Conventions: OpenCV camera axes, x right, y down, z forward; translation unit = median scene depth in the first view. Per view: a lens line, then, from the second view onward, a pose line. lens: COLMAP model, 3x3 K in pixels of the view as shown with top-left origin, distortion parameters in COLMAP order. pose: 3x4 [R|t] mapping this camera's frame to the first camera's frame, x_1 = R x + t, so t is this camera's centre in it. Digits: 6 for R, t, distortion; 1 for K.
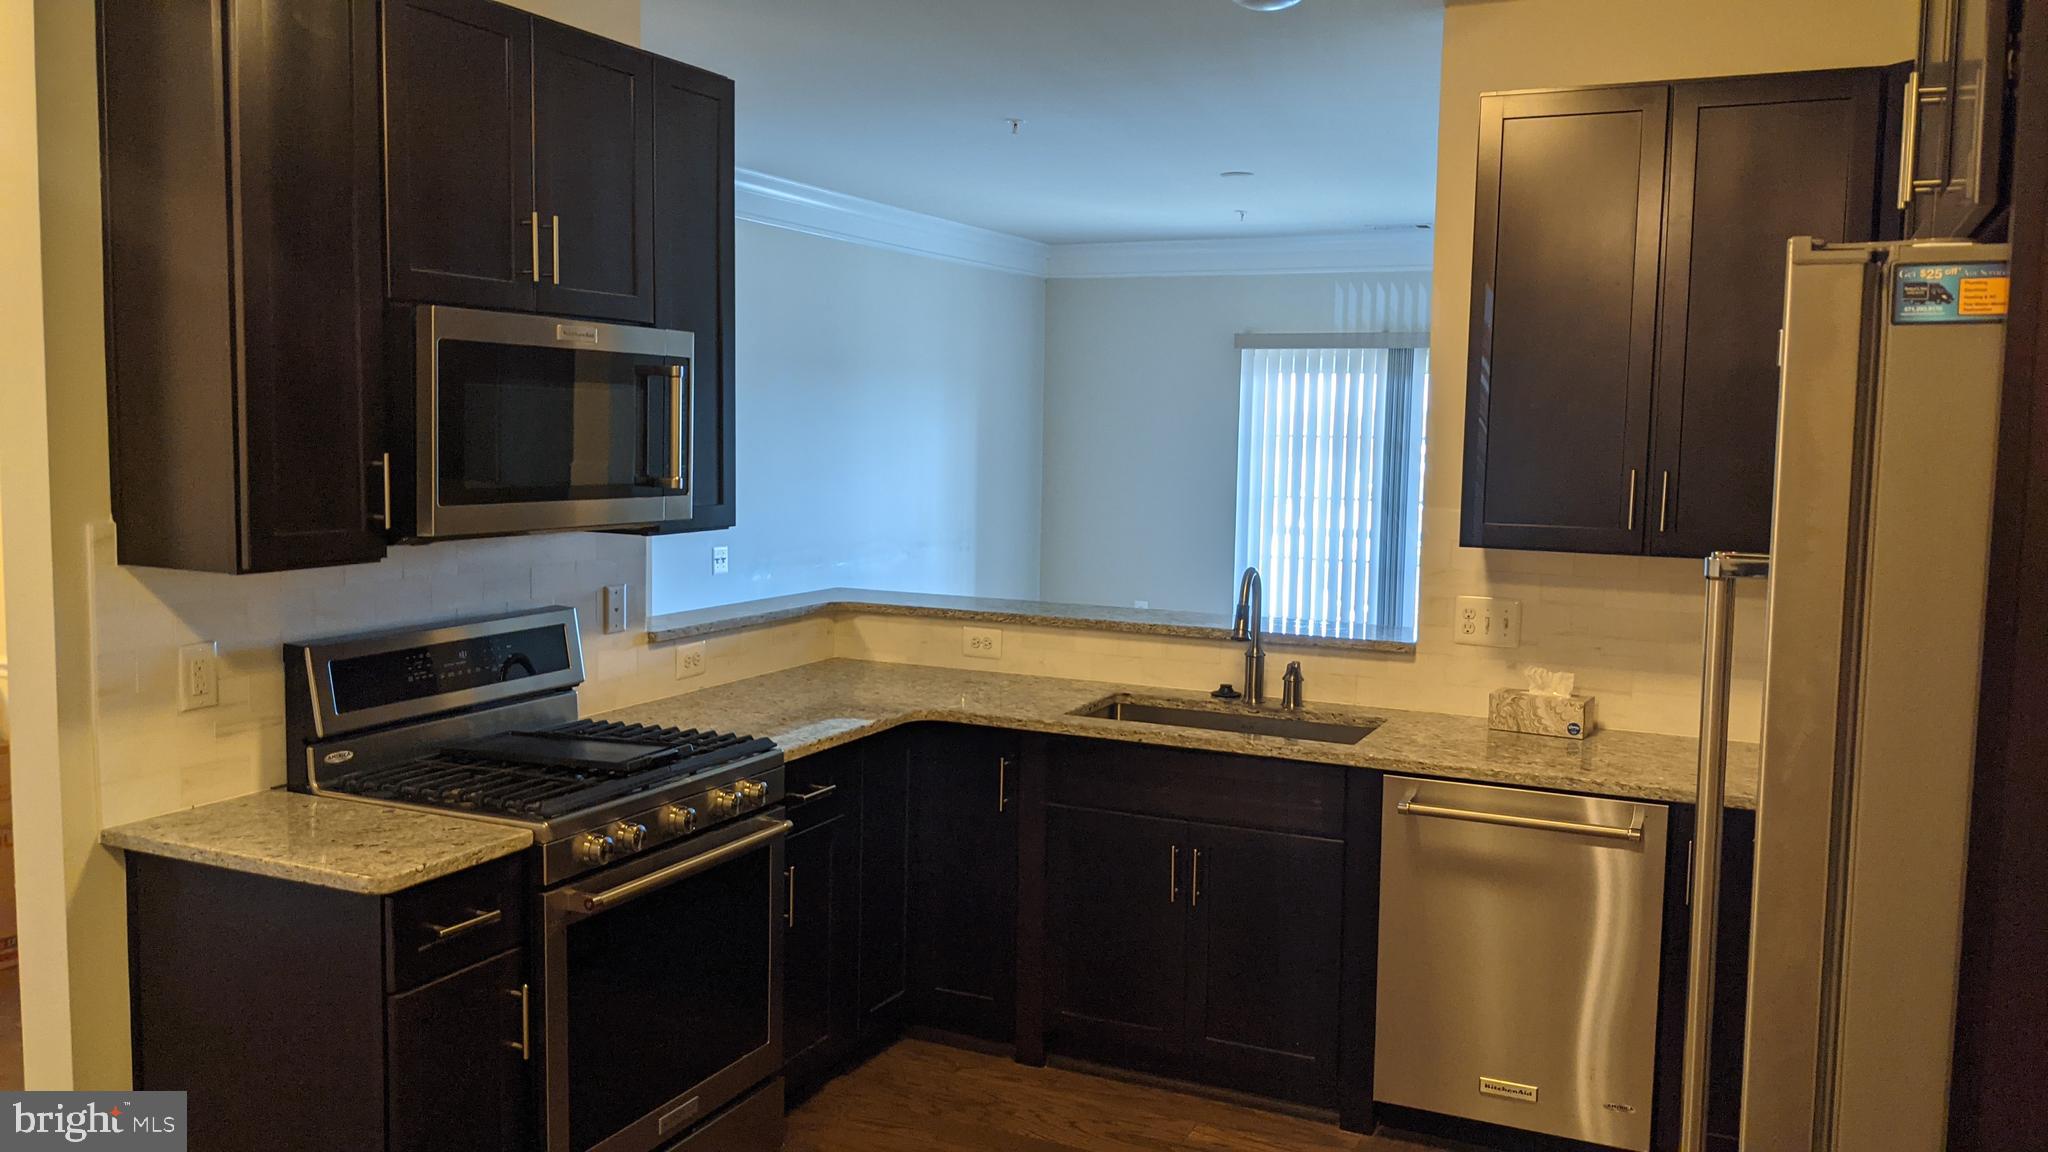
lens RADIAL K [[1619.5, 0, 1021.1], [0, 1619.5, 580.8], [0, 0, 1]] dist [0.056714, -0.095774]
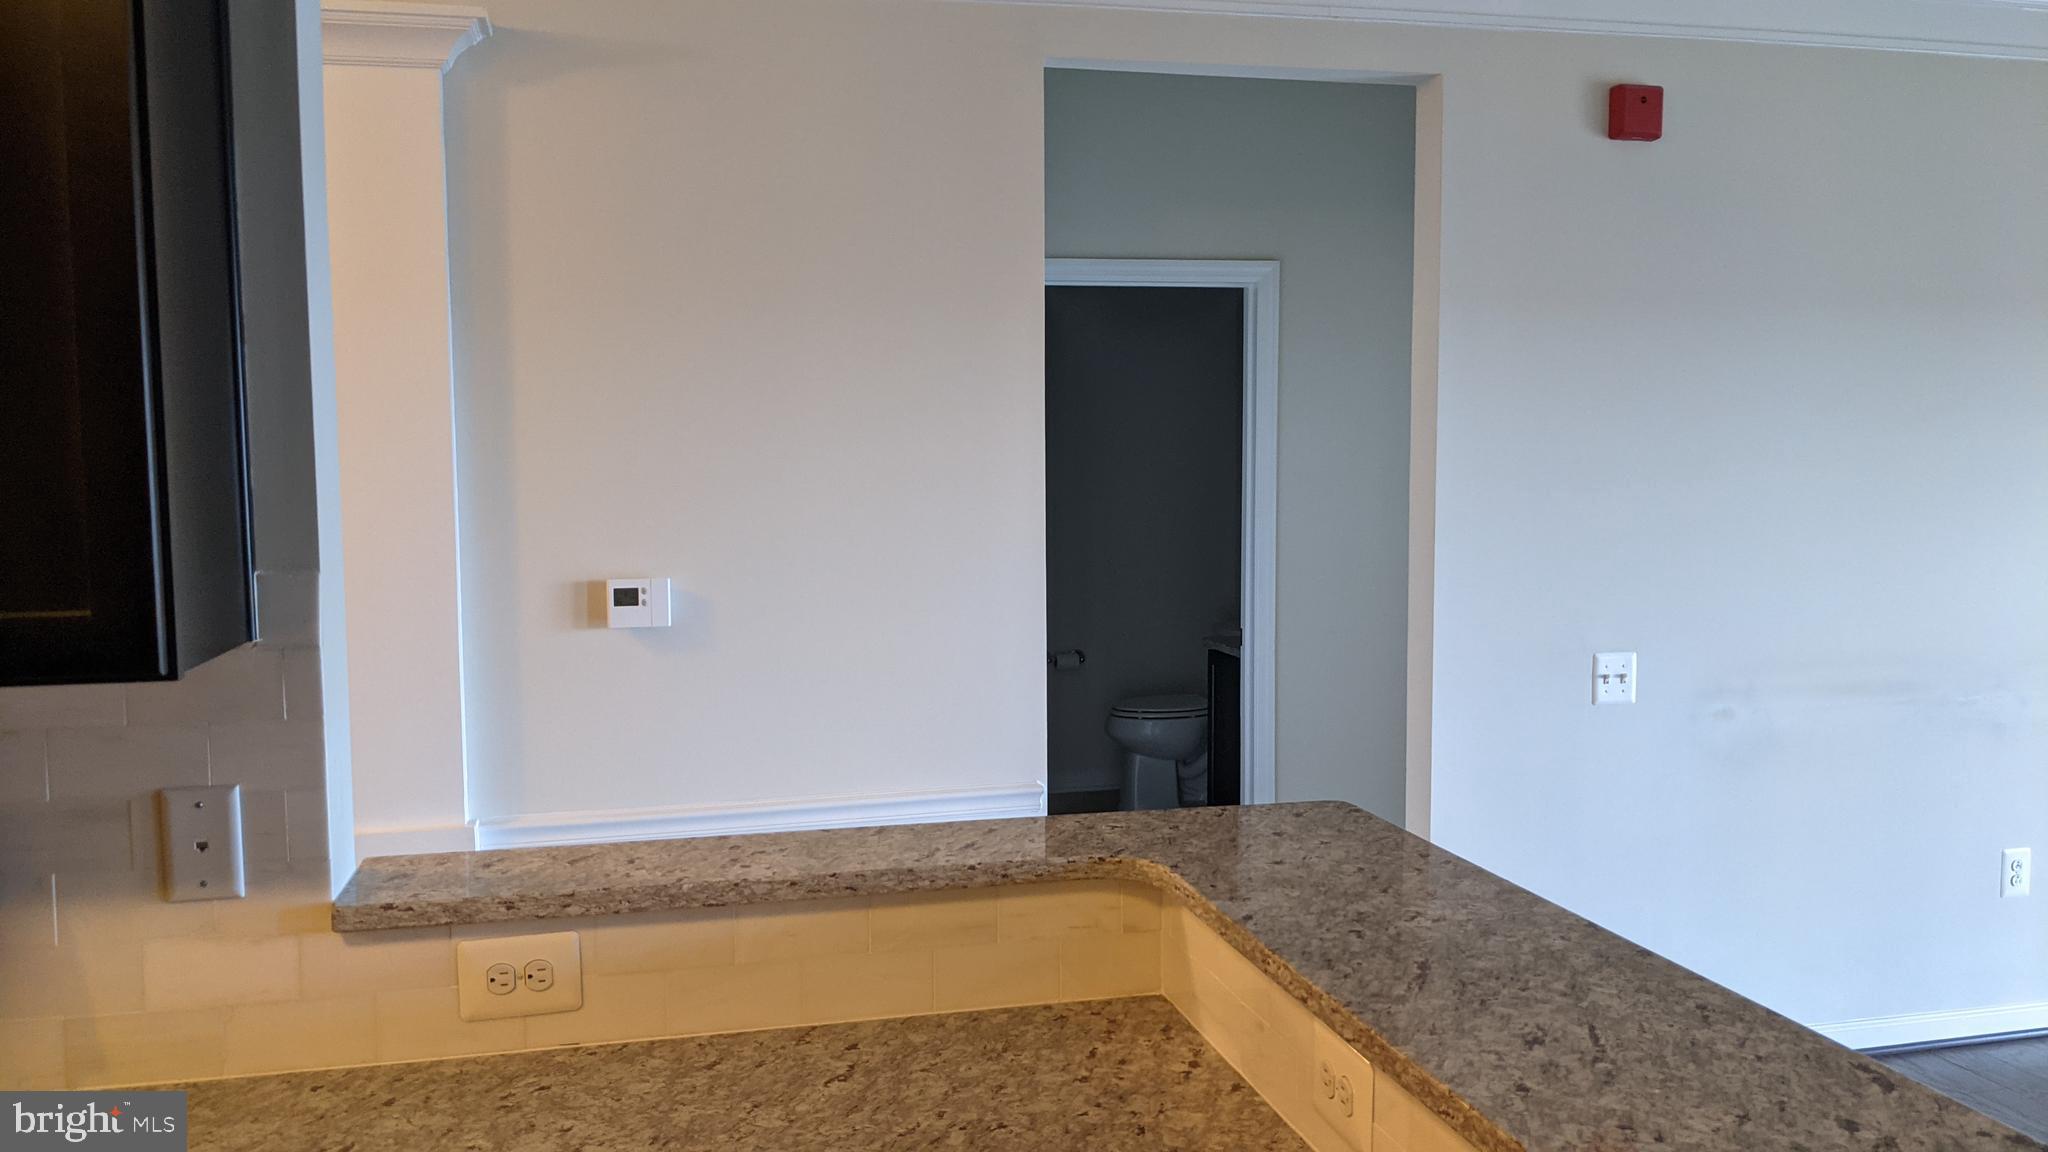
lens RADIAL K [[1619.5, 0, 1027.9], [0, 1619.5, 582.3], [0, 0, 1]] dist [0.056714, -0.095774]
pose [[0.626389, 0.044590, -0.778235, 0.208387], [-0.061794, 0.998061, 0.007449, -0.066425], [0.777058, 0.043424, 0.627929, 0.901684]]
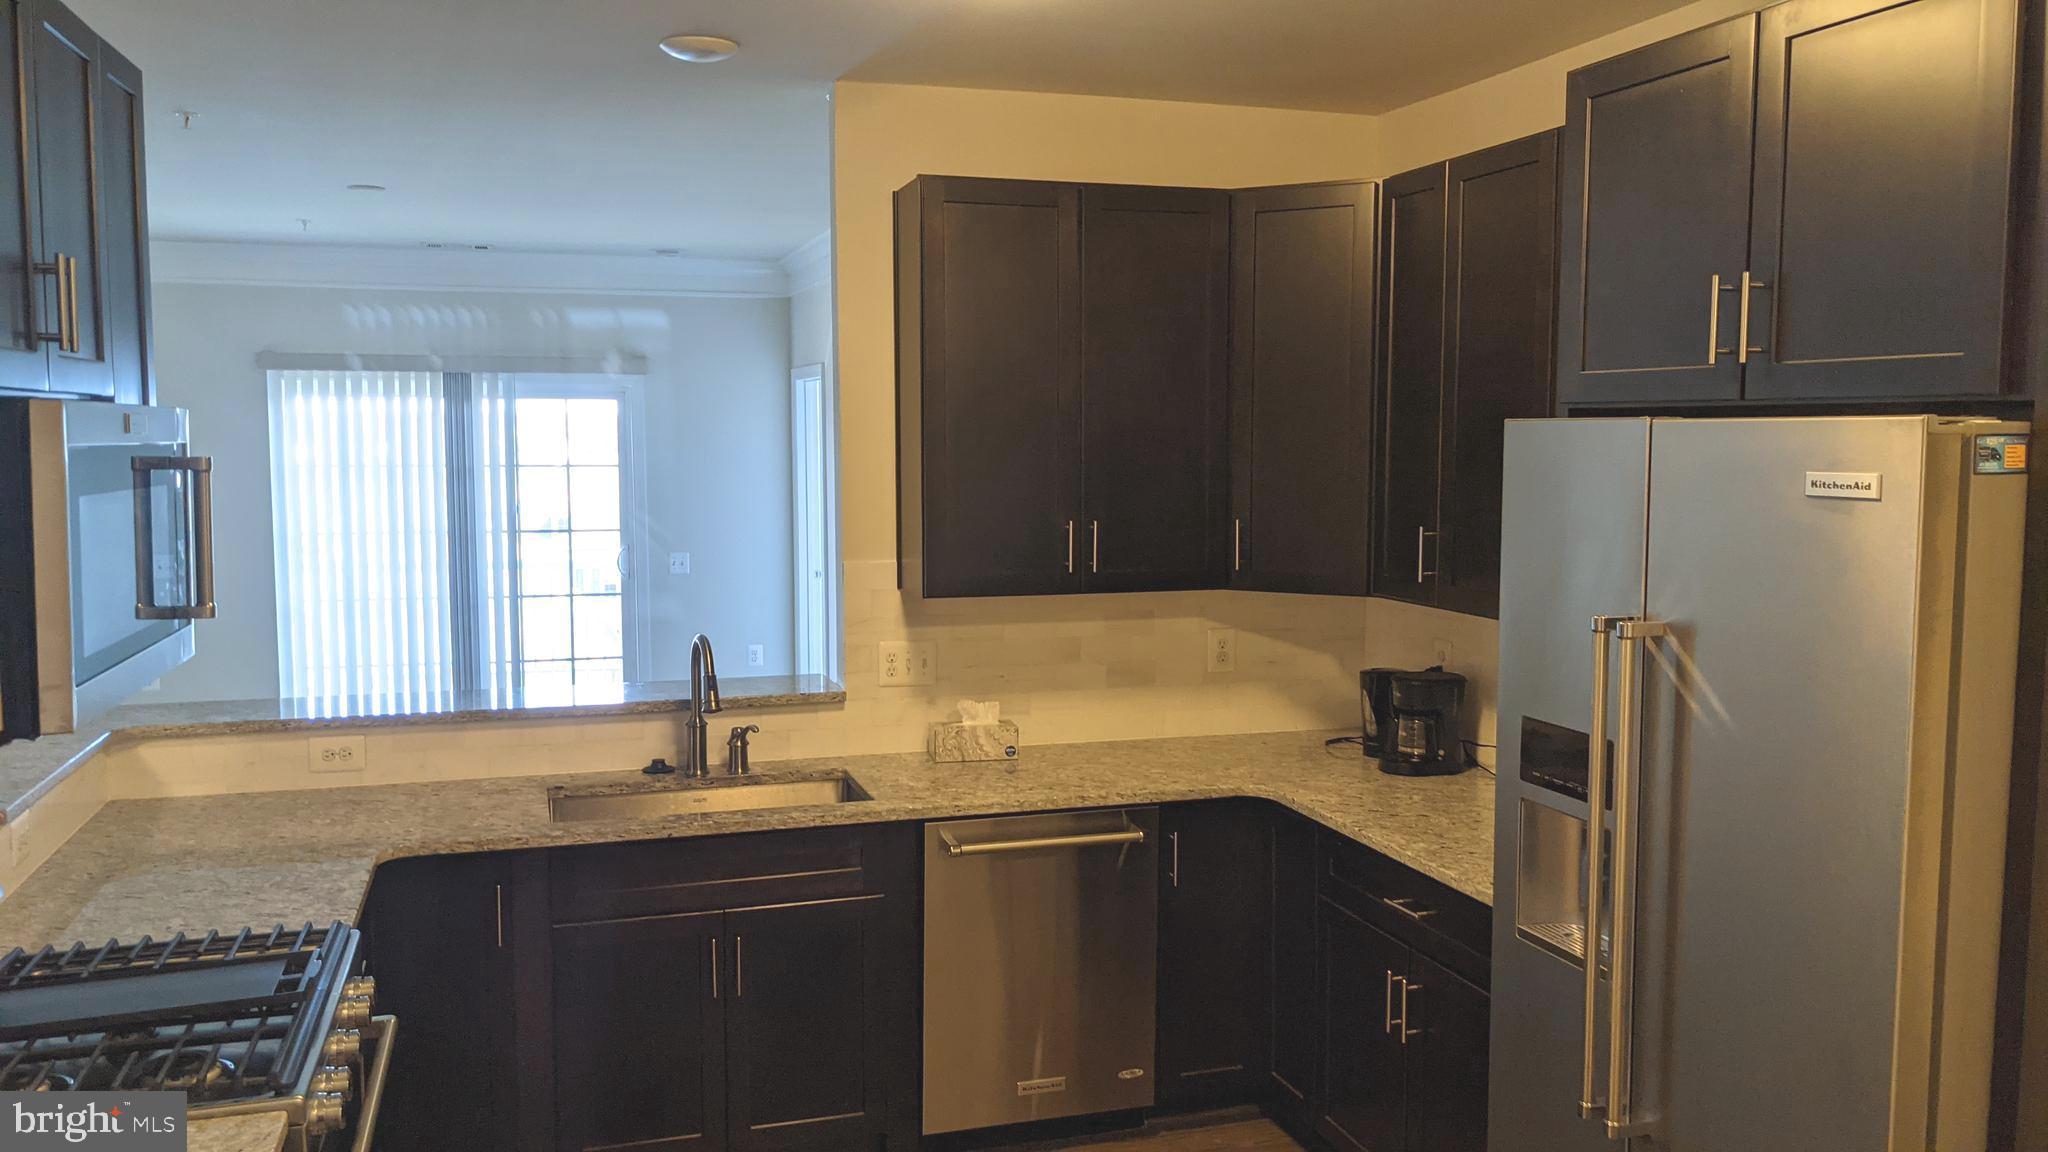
lens RADIAL K [[1619.5, 0, 1027.7], [0, 1619.5, 586.2], [0, 0, 1]] dist [0.056714, -0.095774]
pose [[0.739586, -0.083246, 0.667894, -0.375457], [0.079005, 0.996199, 0.036680, -0.060233], [-0.668409, 0.025639, 0.743352, 0.159061]]
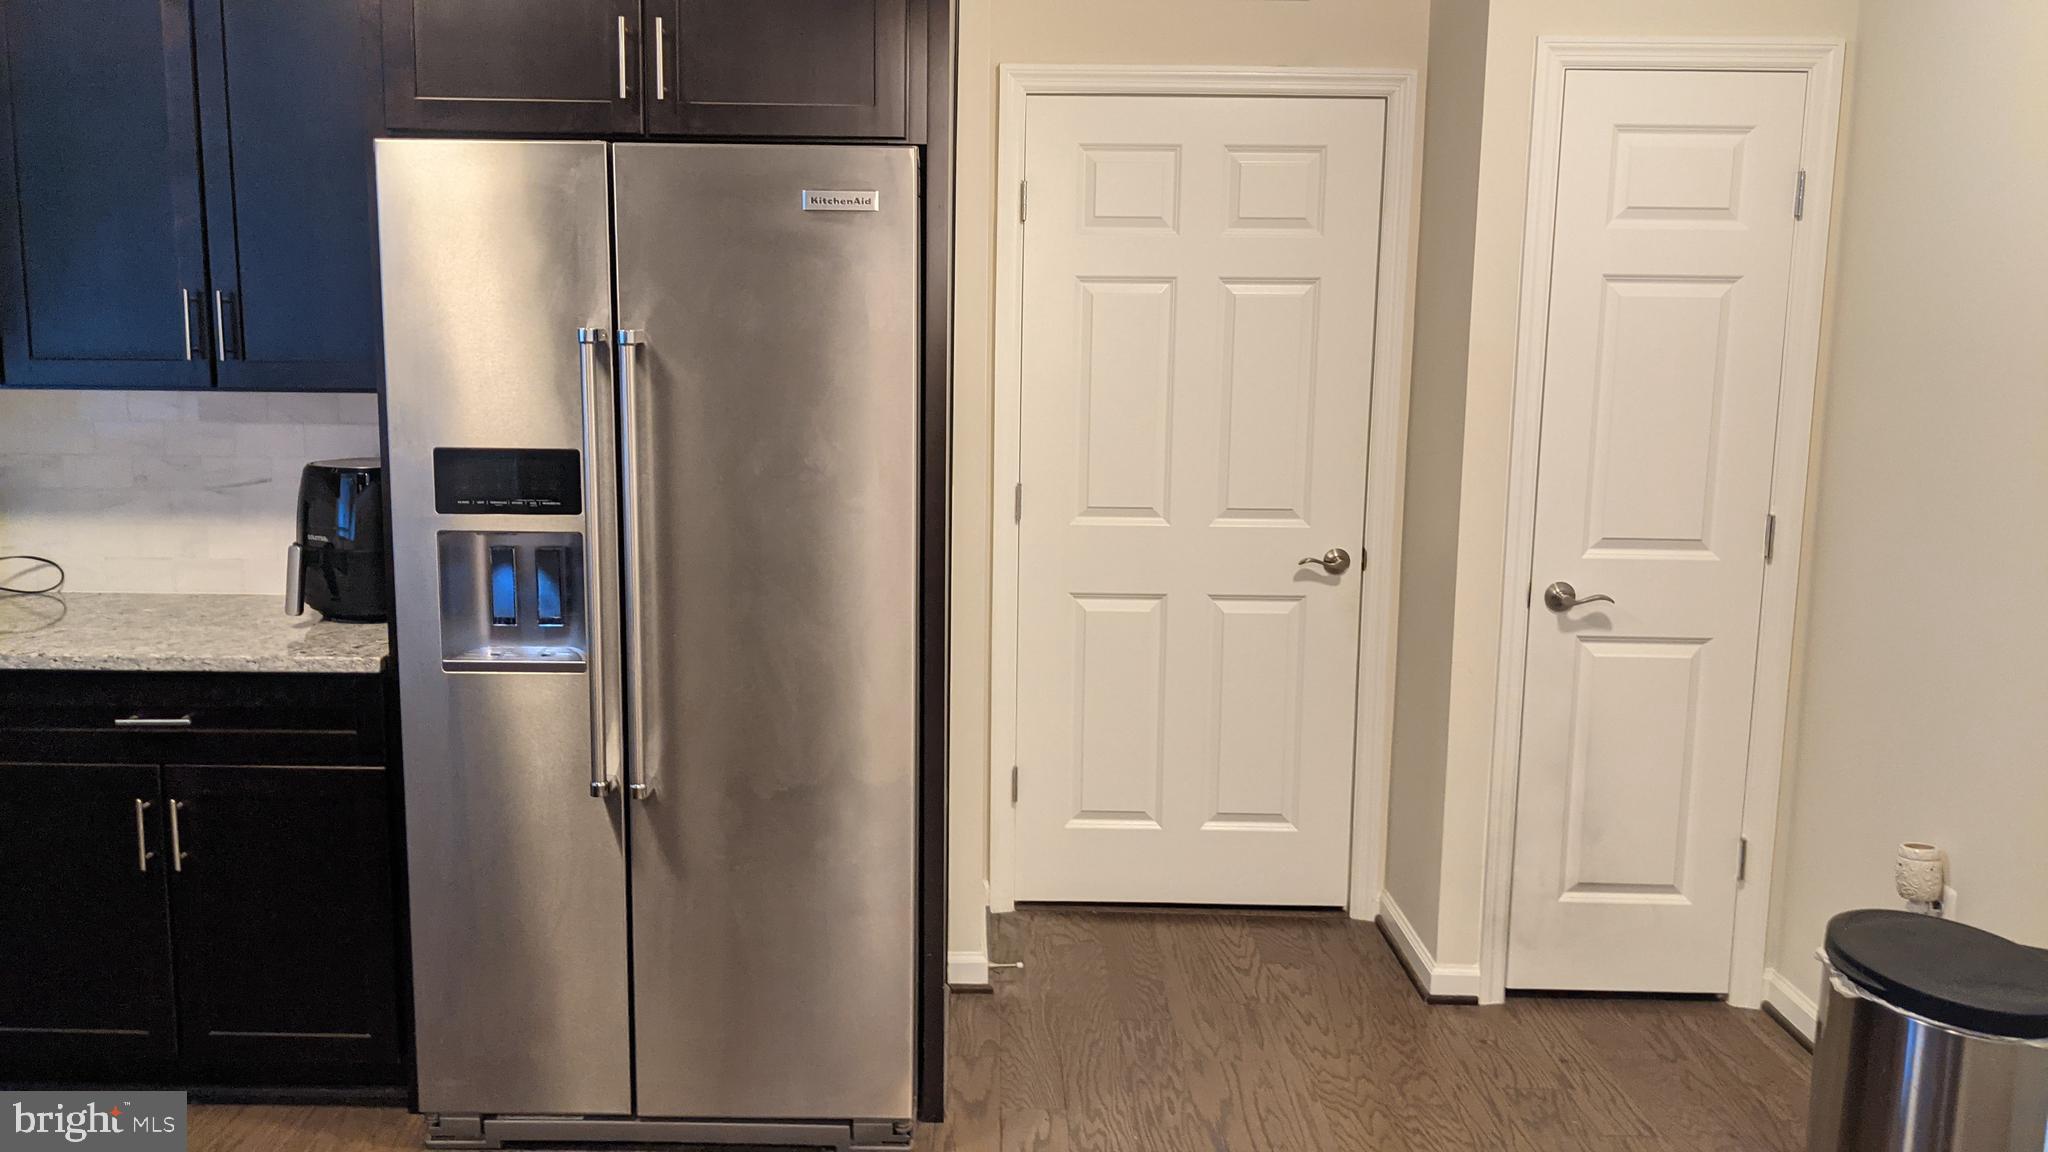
lens RADIAL K [[1619.5, 0, 1017.5], [0, 1619.5, 561.5], [0, 0, 1]] dist [0.056714, -0.095774]
pose [[-0.420827, -0.163192, 0.892341, -0.483418], [0.068127, 0.975222, 0.210477, -0.043582], [-0.904579, 0.149367, -0.399282, 0.597969]]
